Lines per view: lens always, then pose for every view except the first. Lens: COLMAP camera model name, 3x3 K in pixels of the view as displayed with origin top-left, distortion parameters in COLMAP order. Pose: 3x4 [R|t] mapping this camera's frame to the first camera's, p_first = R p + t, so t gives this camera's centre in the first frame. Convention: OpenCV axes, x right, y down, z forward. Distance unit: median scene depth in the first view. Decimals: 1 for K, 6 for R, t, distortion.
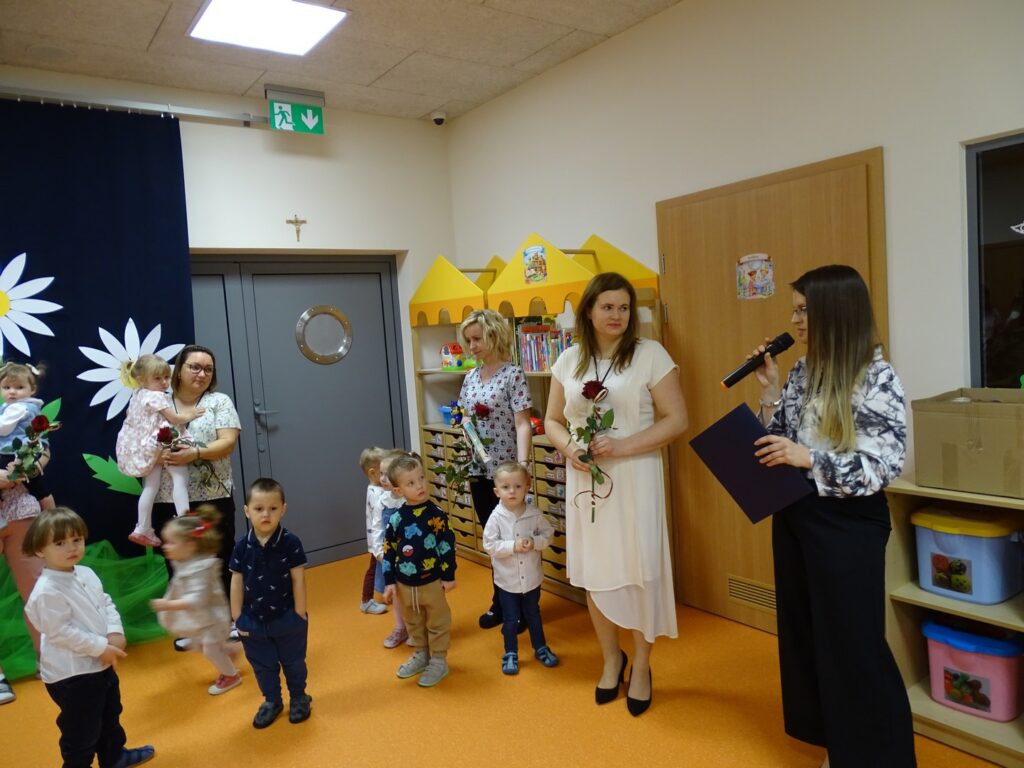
lens RADIAL K [[728.0, 0, 511.9], [0, 728.0, 381.9], [0, 0, 1]] dist [0.007220, 0.000532]
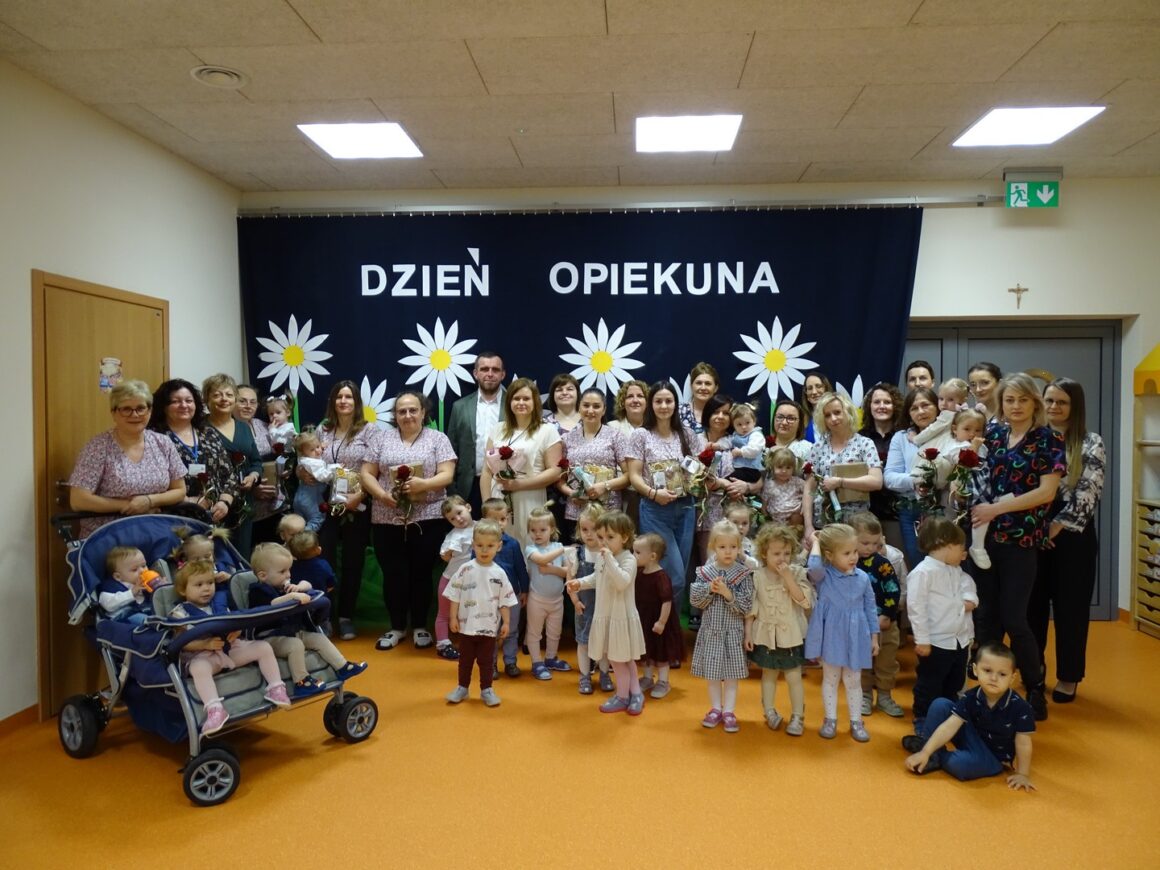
lens RADIAL K [[815.9, 0, 582.1], [0, 815.9, 437.9], [0, 0, 1]] dist [0.008924, -0.007732]
pose [[0.760251, 0.089883, -0.643382, 0.008042], [-0.096618, 0.995012, 0.024839, 0.028932], [0.642405, 0.043278, 0.765143, -0.338692]]
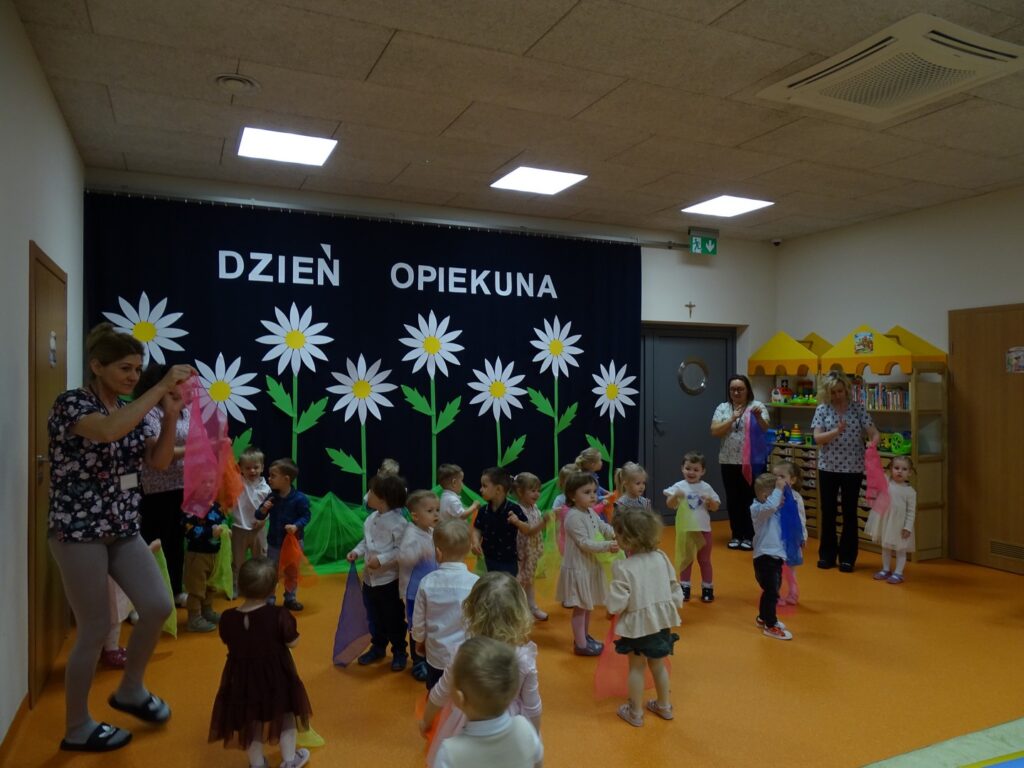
lens RADIAL K [[716.6, 0, 510.5], [0, 716.6, 380.5], [0, 0, 1]] dist [-0.007397, 0.002876]
pose [[0.976112, 0.069264, -0.205930, -0.375800], [-0.082382, 0.995037, -0.055815, 0.073441], [0.201042, 0.071447, 0.976974, -0.677520]]
